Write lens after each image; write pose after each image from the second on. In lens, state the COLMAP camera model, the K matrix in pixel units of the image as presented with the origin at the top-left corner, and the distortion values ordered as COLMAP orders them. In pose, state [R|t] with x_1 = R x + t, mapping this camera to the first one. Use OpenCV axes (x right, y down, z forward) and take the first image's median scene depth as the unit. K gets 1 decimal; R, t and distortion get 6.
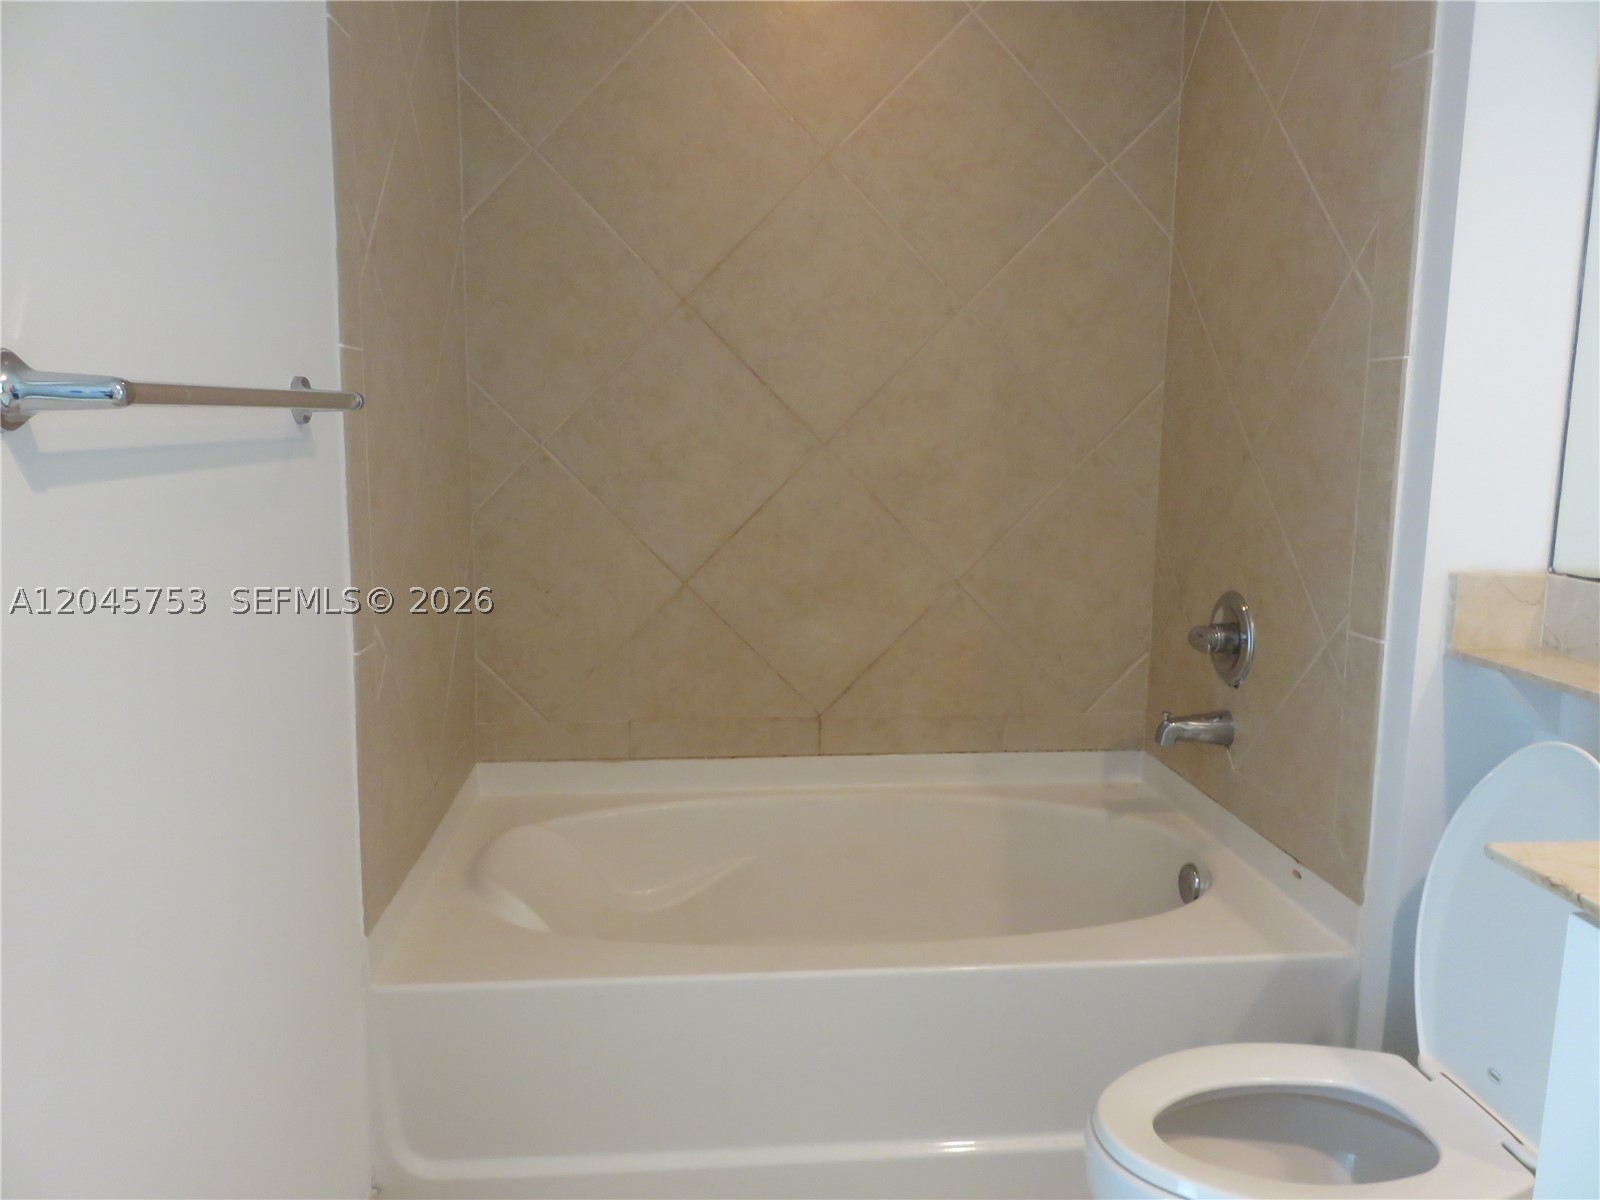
lens RADIAL K [[1200.7, 0, 796.7], [0, 1200.7, 594.9], [0, 0, 1]] dist [-0.014571, 0.004922]
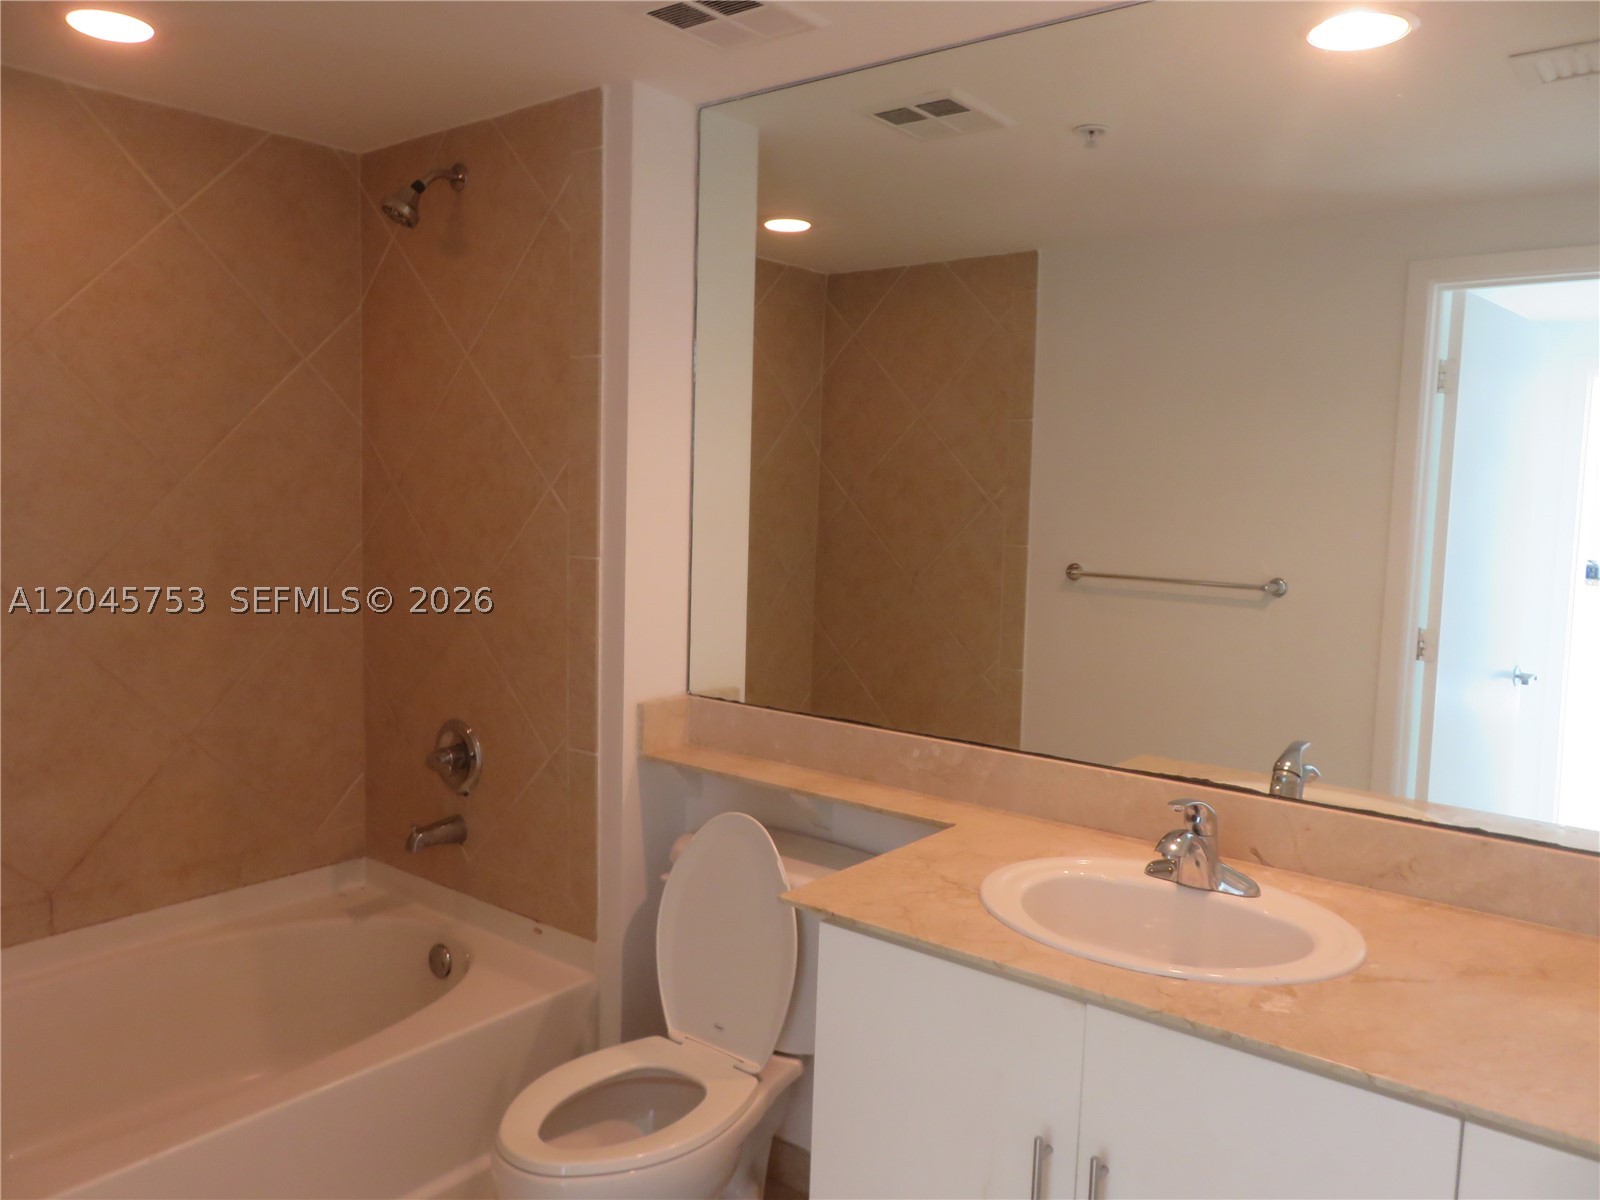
lens RADIAL K [[1200.7, 0, 796.7], [0, 1200.7, 594.9], [0, 0, 1]] dist [-0.014571, 0.004922]
pose [[0.691324, -0.062596, 0.719828, -0.294653], [0.090014, 0.995940, 0.000157, -0.104480], [-0.716916, 0.064687, 0.694152, -0.142351]]
